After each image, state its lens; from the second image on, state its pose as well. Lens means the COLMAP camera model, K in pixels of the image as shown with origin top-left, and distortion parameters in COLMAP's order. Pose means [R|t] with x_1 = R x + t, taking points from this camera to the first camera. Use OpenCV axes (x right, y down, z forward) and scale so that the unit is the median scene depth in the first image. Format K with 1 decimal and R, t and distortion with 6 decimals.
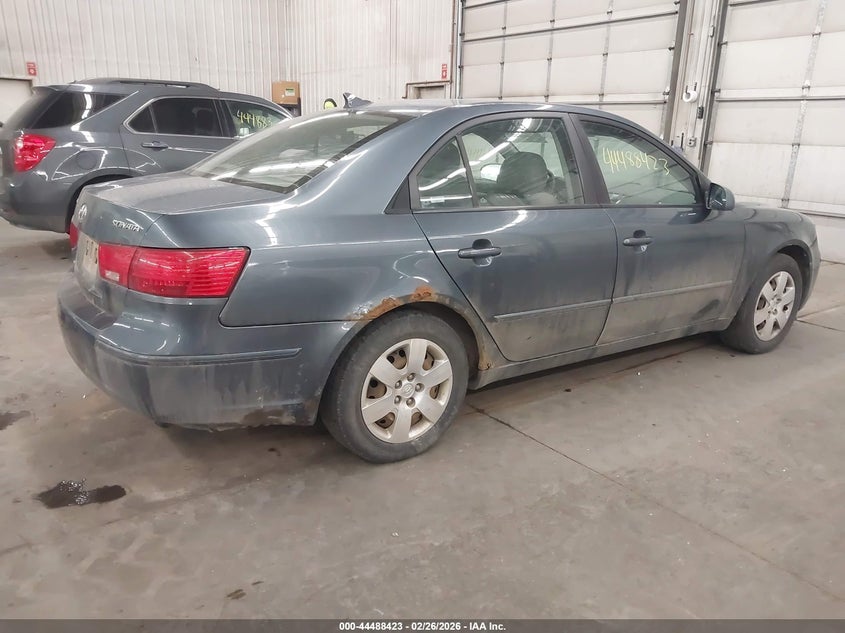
lens RADIAL K [[671.5, 0, 426.7], [0, 671.5, 299.9], [0, 0, 1]] dist [0.052374, -0.000698]
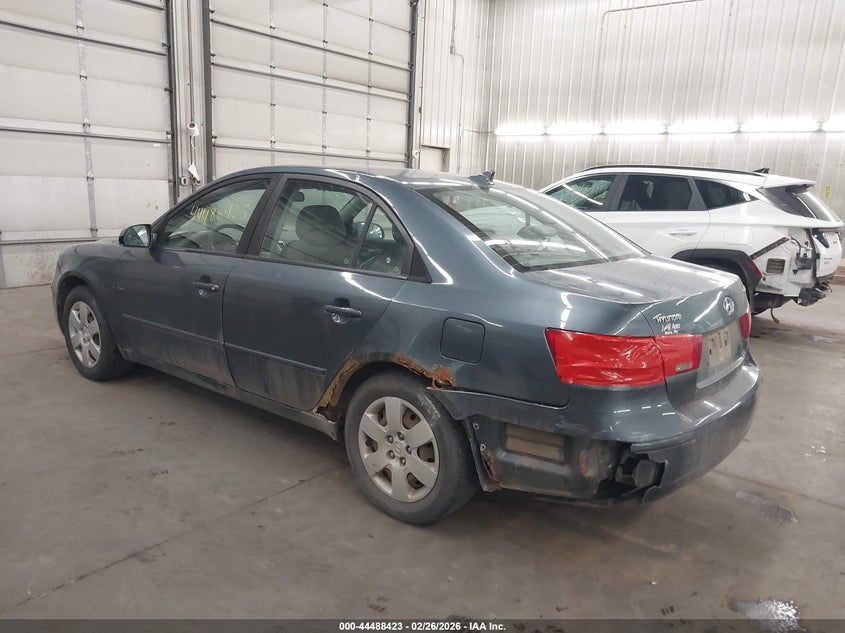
lens RADIAL K [[666.0, 0, 422.5], [0, 666.0, 316.5], [0, 0, 1]] dist [0.012011, -0.004497]
pose [[-0.278968, -0.225572, 0.933431, -0.894260], [0.191291, 0.939487, 0.284205, -0.316615], [-0.941055, 0.257841, -0.218937, 1.141760]]
